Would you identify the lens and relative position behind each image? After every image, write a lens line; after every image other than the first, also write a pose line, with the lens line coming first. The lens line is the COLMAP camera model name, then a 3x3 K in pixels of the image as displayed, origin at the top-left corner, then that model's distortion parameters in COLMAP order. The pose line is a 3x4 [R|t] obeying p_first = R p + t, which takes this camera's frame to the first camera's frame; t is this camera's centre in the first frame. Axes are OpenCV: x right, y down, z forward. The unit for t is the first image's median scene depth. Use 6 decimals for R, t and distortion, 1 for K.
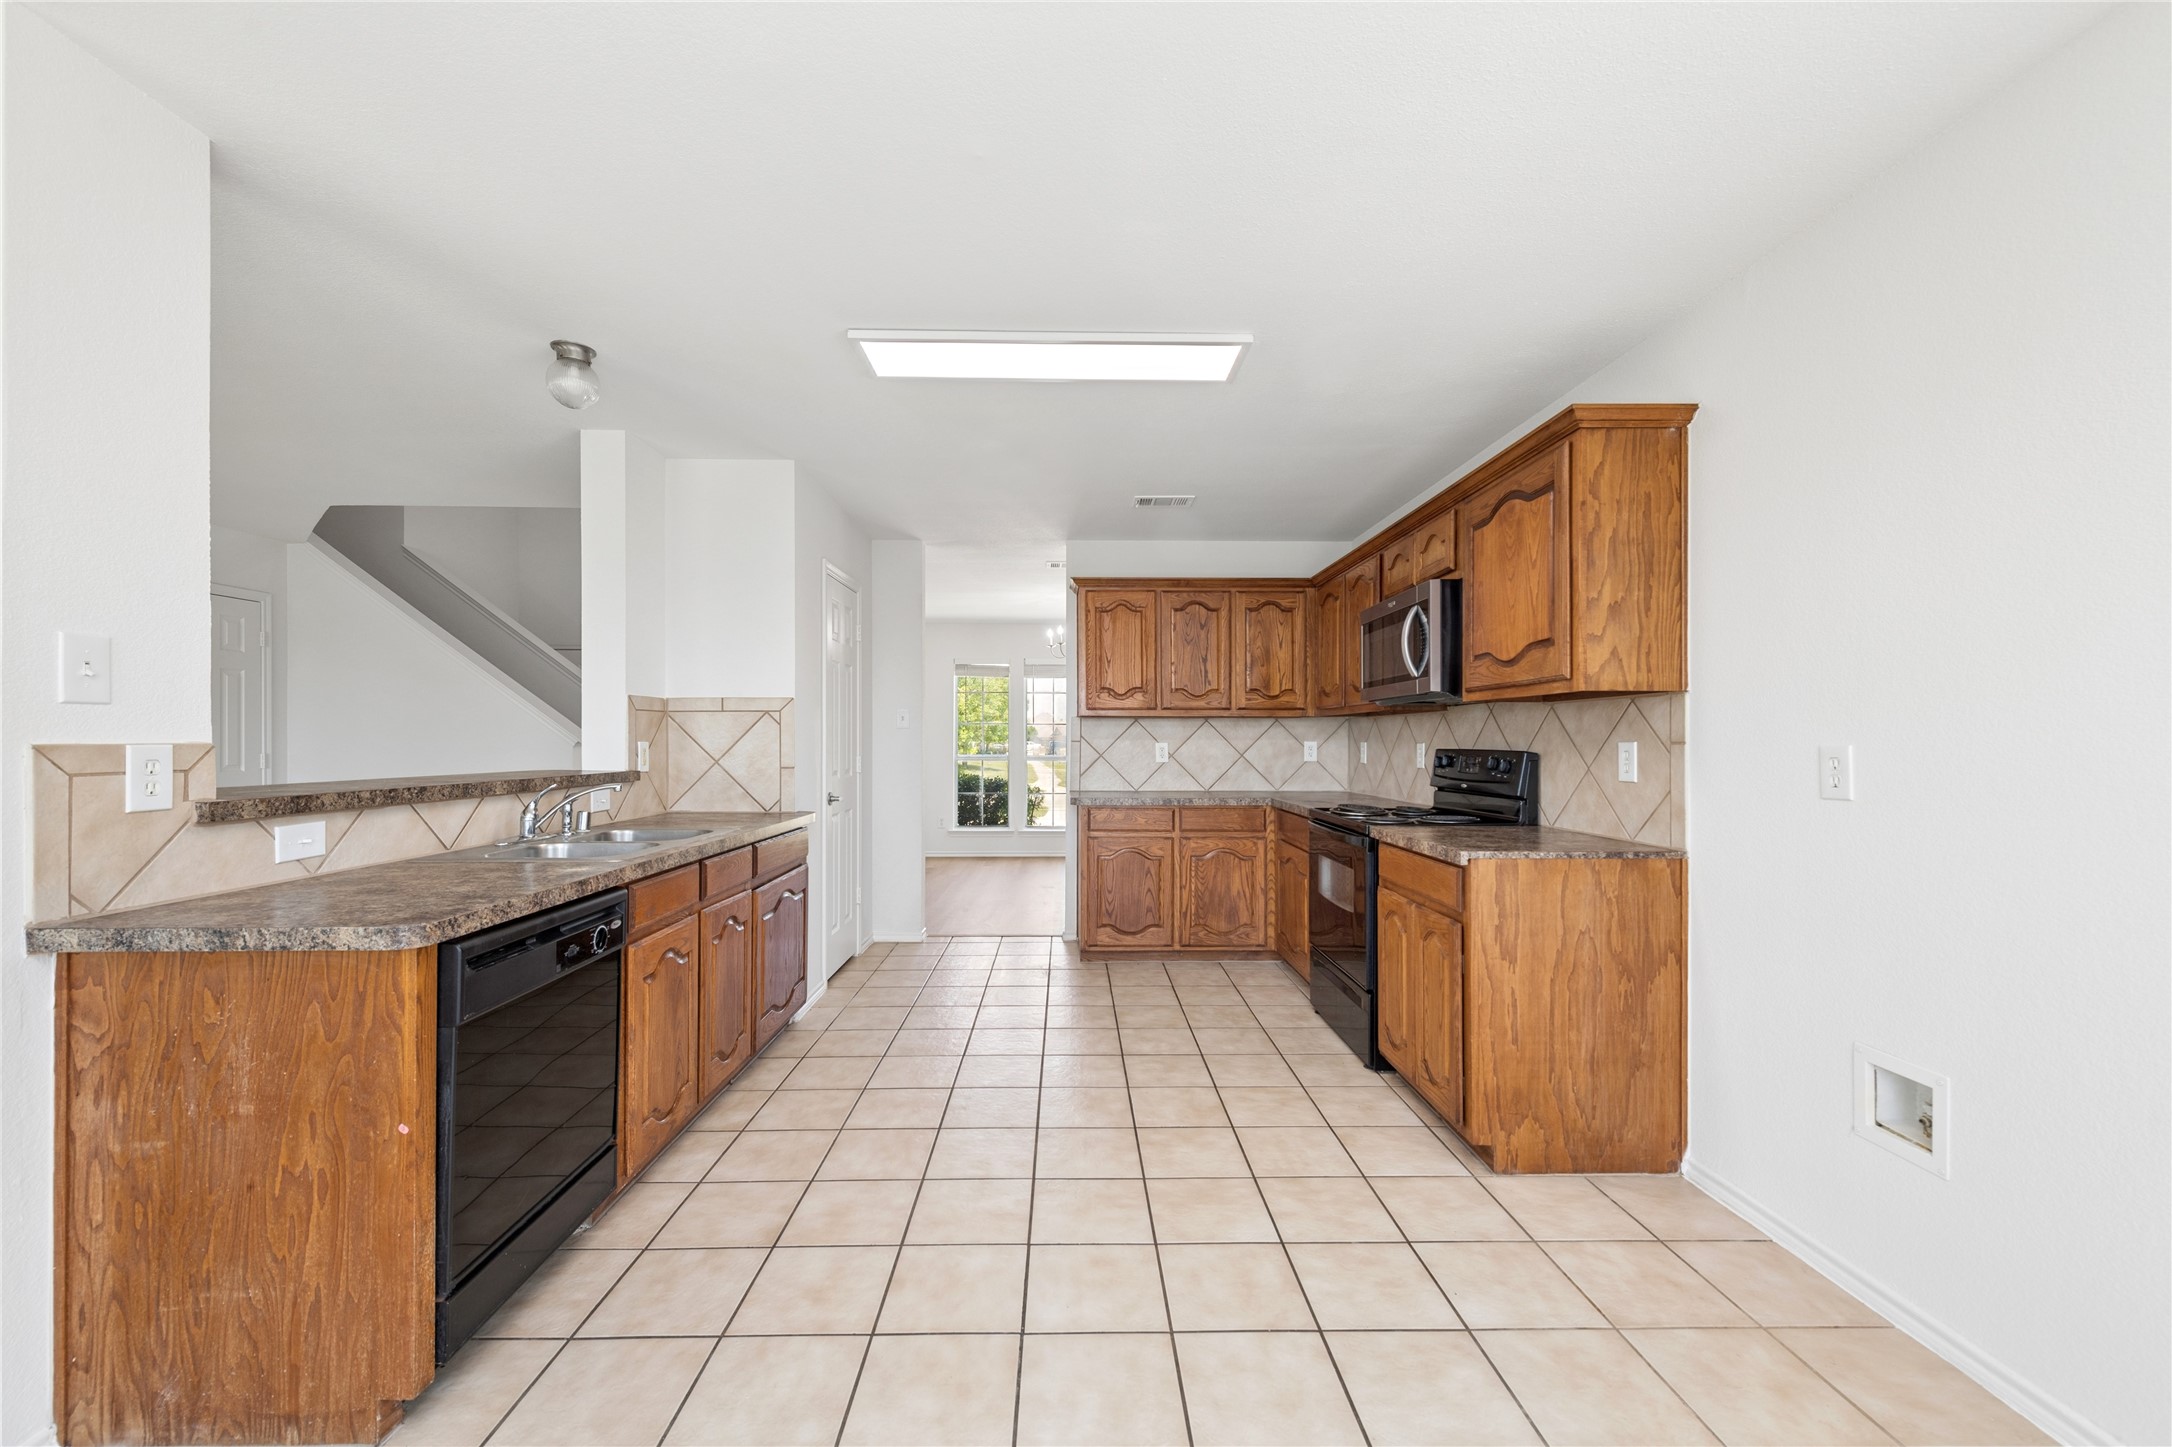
lens RADIAL K [[879.5, 0, 1055.2], [0, 879.5, 738.3], [0, 0, 1]] dist [0.008876, -0.001780]
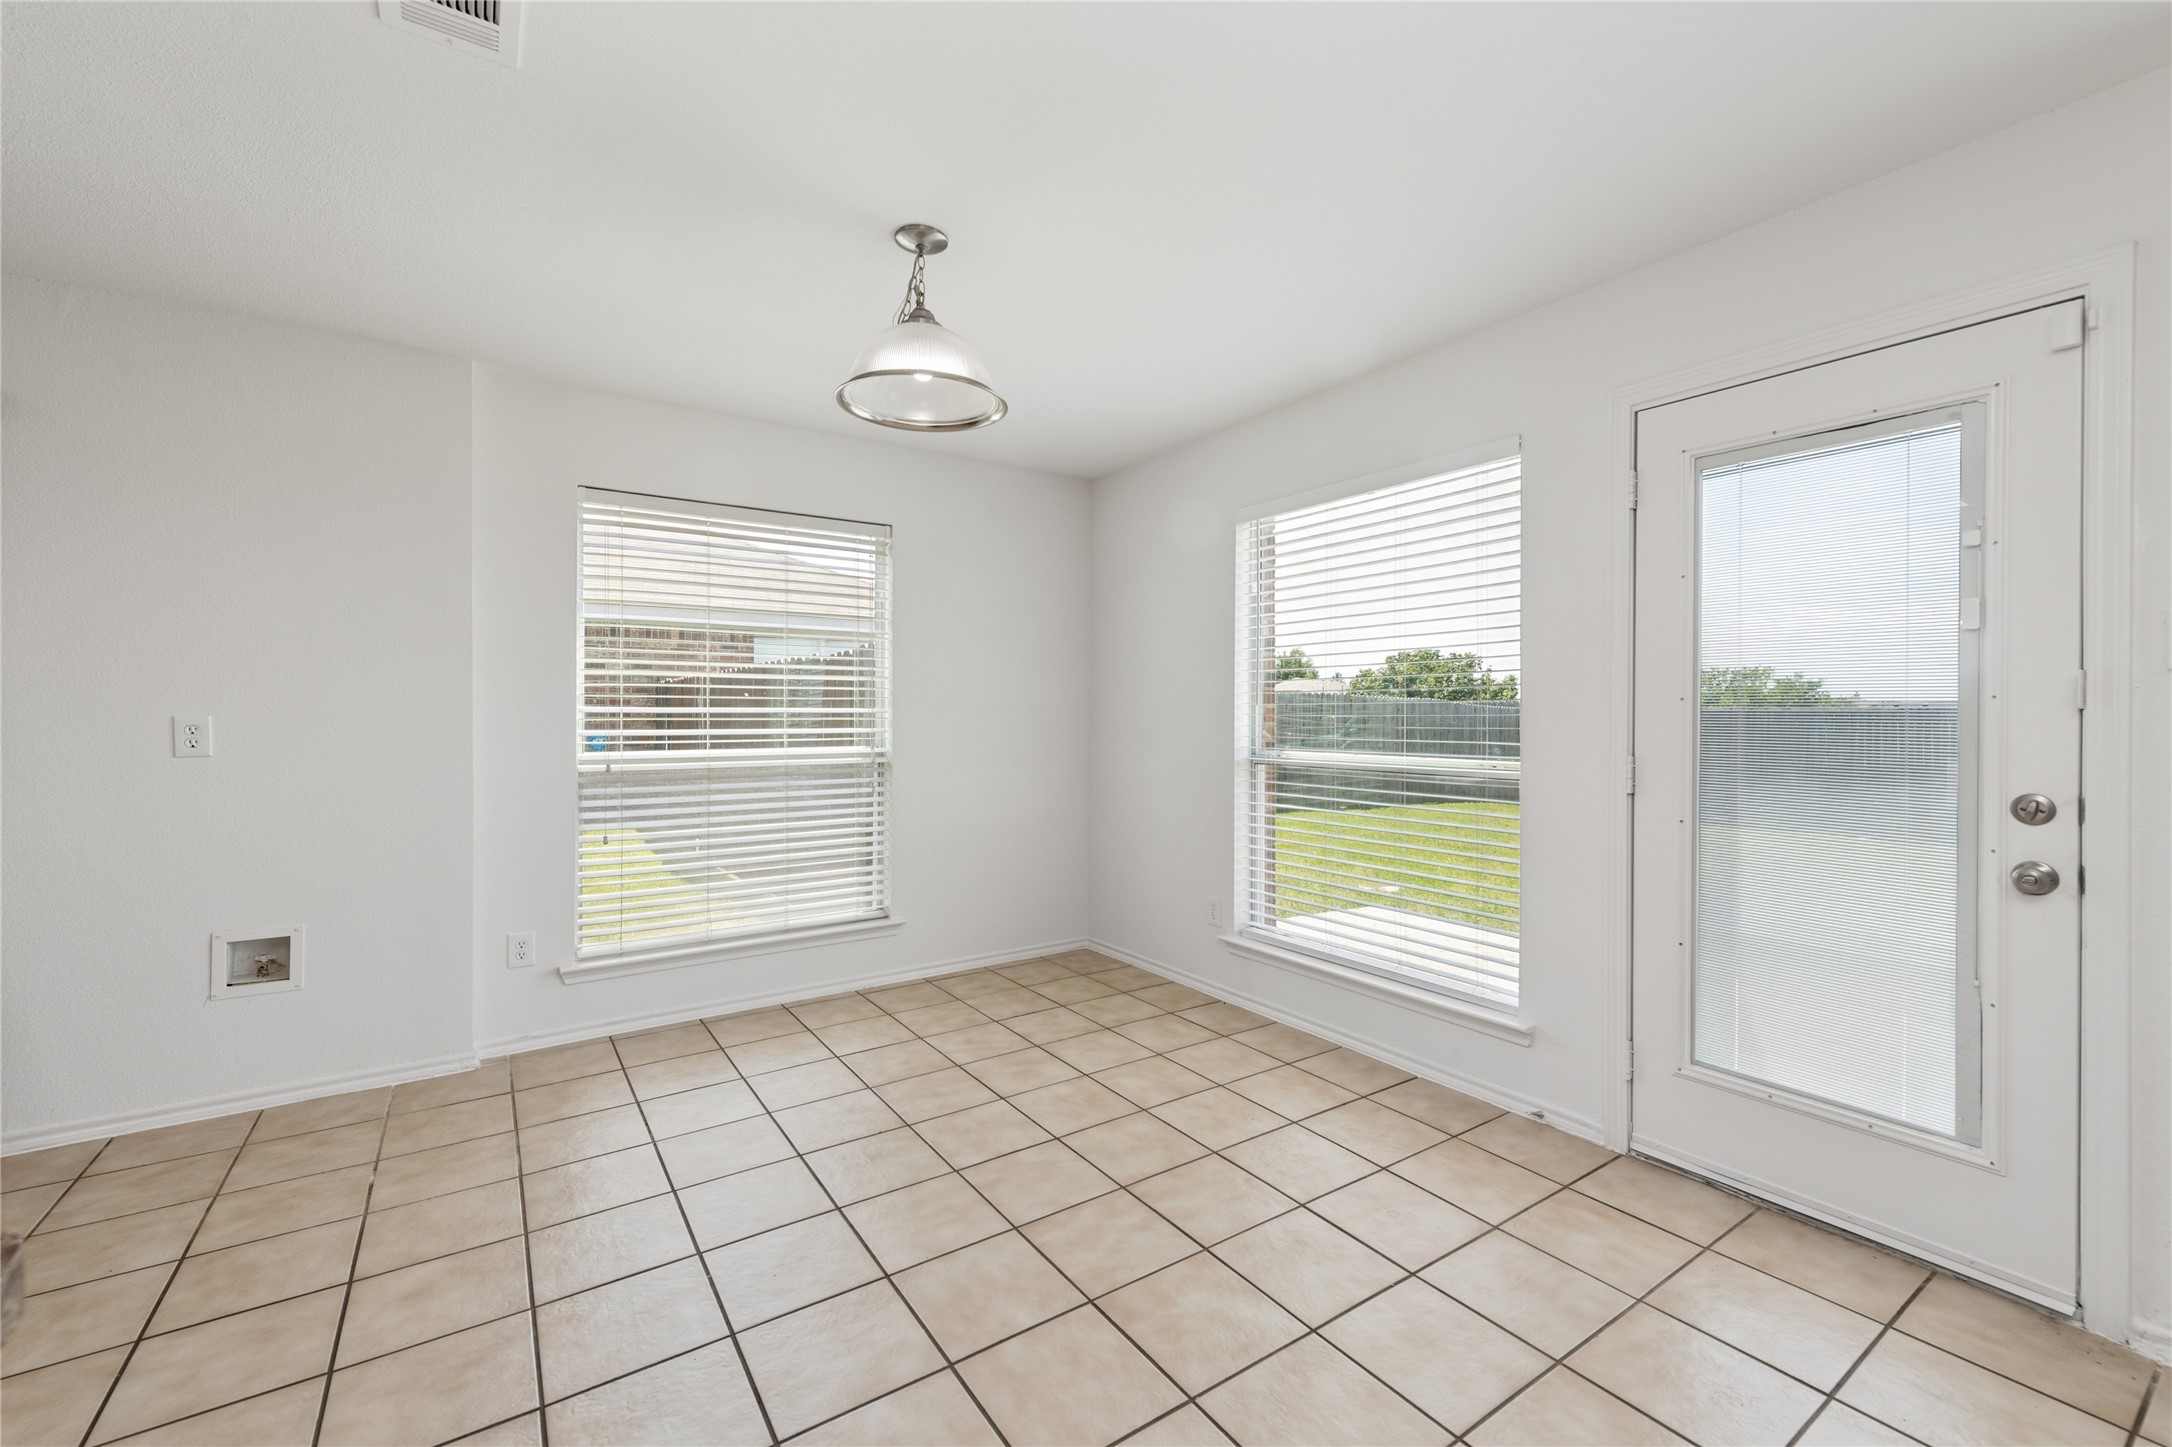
lens RADIAL K [[879.5, 0, 1081.7], [0, 879.5, 709.2], [0, 0, 1]] dist [0.008876, -0.001780]
pose [[-0.562726, 0.004347, 0.826632, -0.660440], [-0.003096, 0.999968, -0.007366, 0.002585], [-0.826637, -0.006704, -0.562695, 0.446931]]
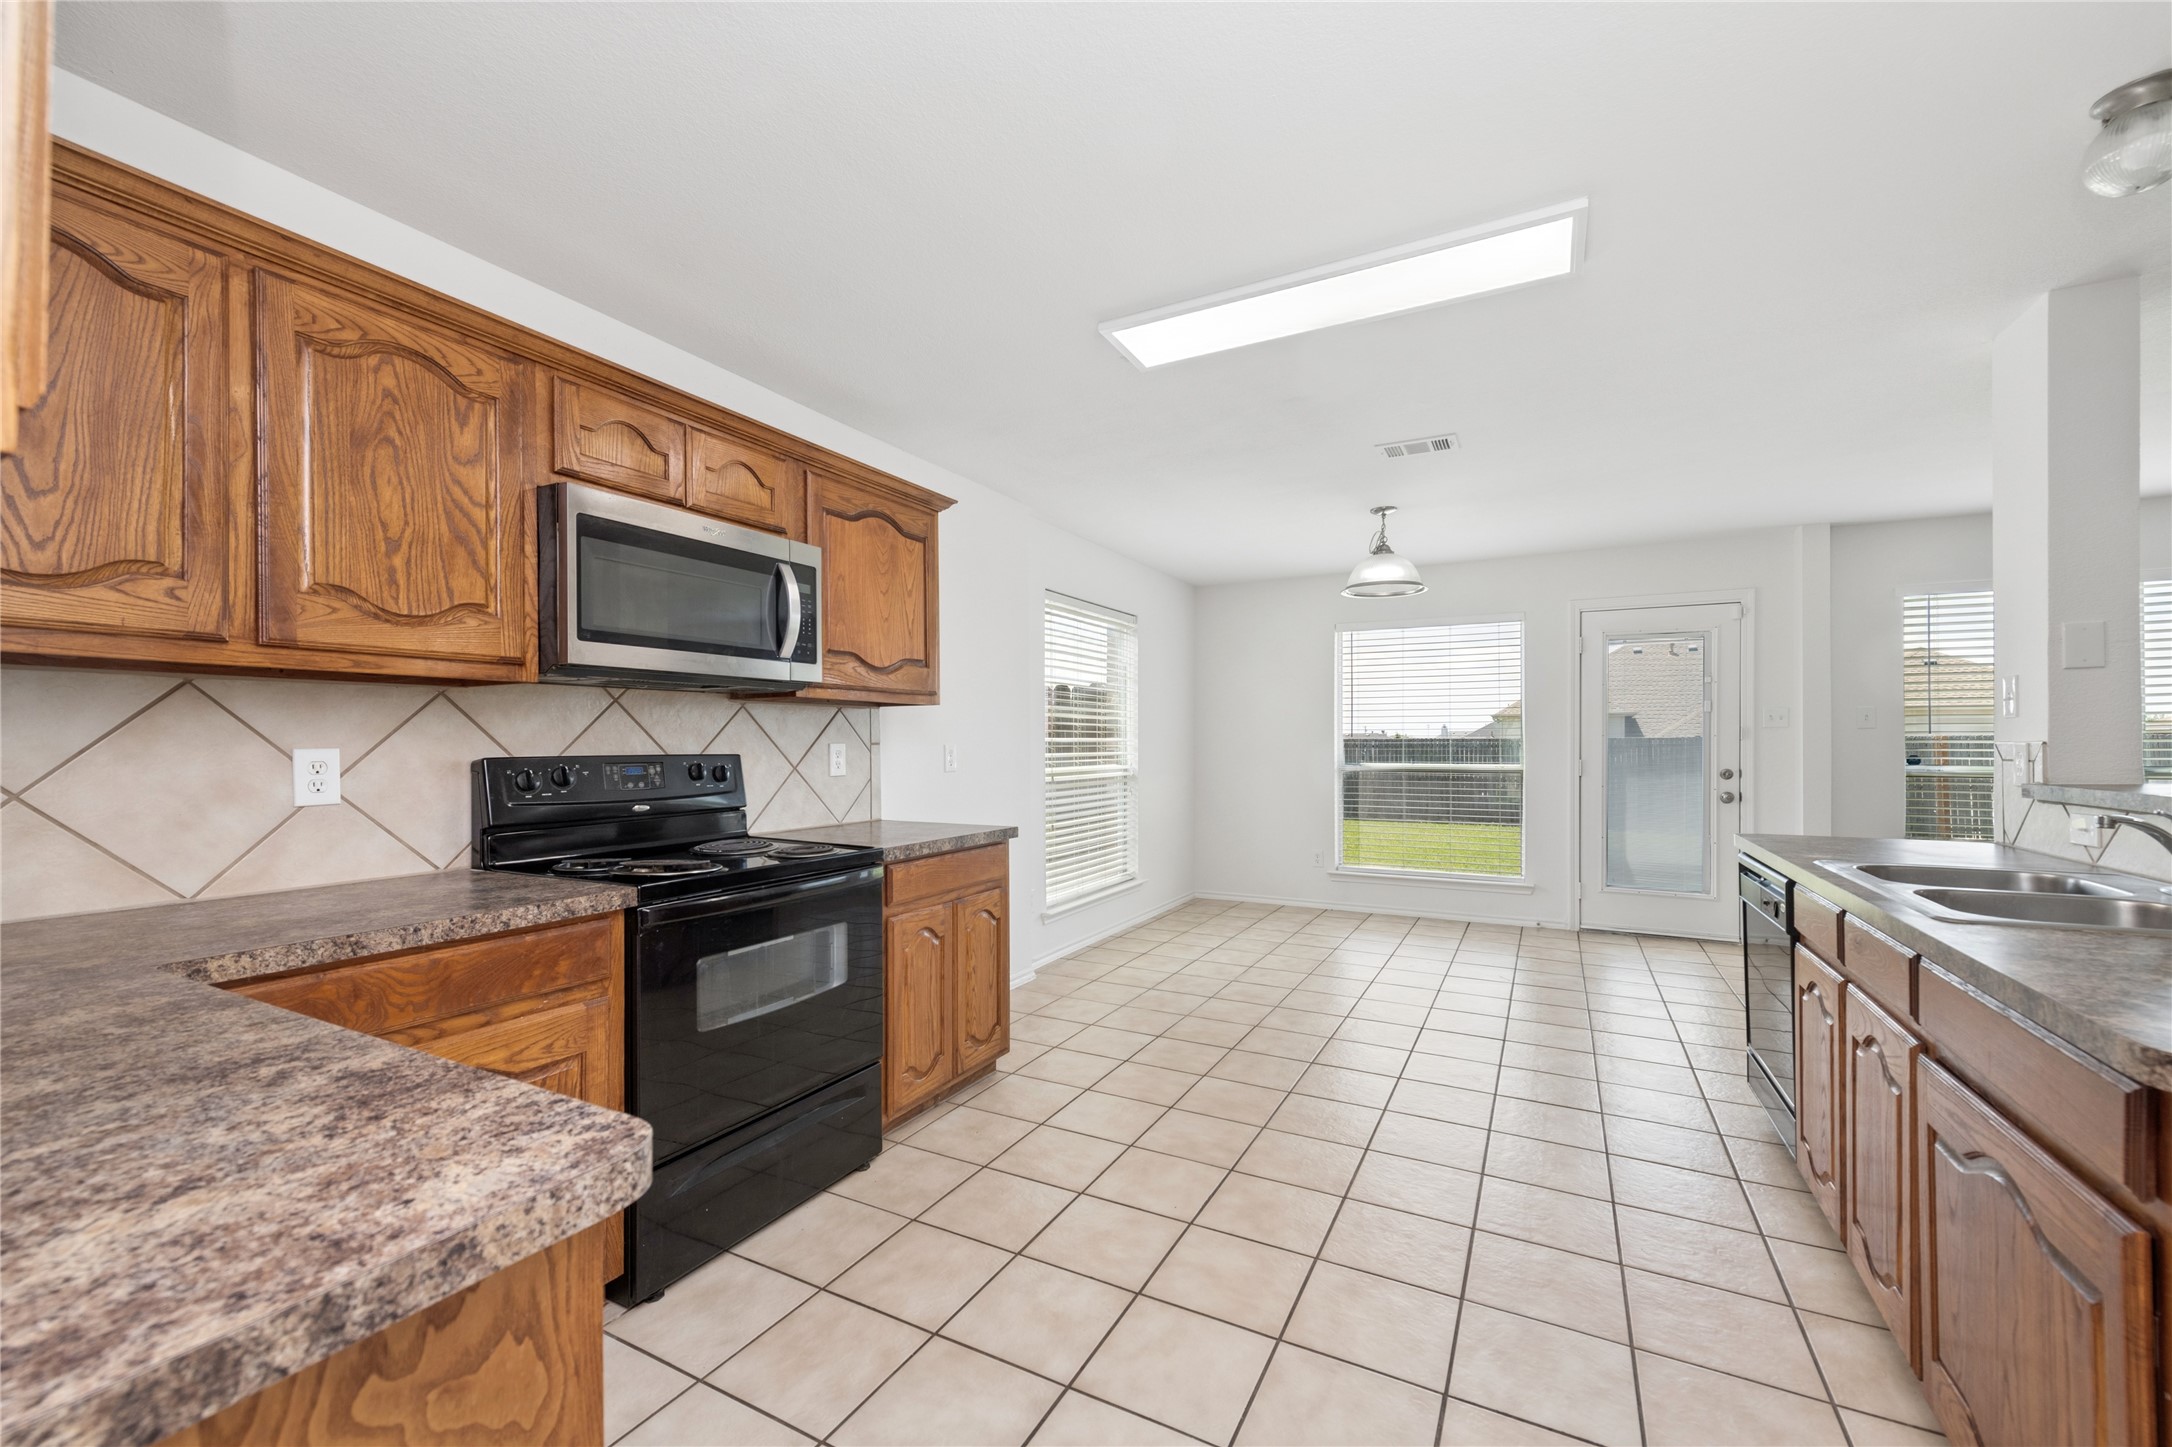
lens RADIAL K [[879.5, 0, 1049.5], [0, 879.5, 739.1], [0, 0, 1]] dist [0.008876, -0.001780]
pose [[-0.875322, 0.002705, 0.483532, -0.179428], [0.000141, 0.999986, -0.005339, 0.004782], [-0.483540, -0.004605, -0.875310, 1.804069]]
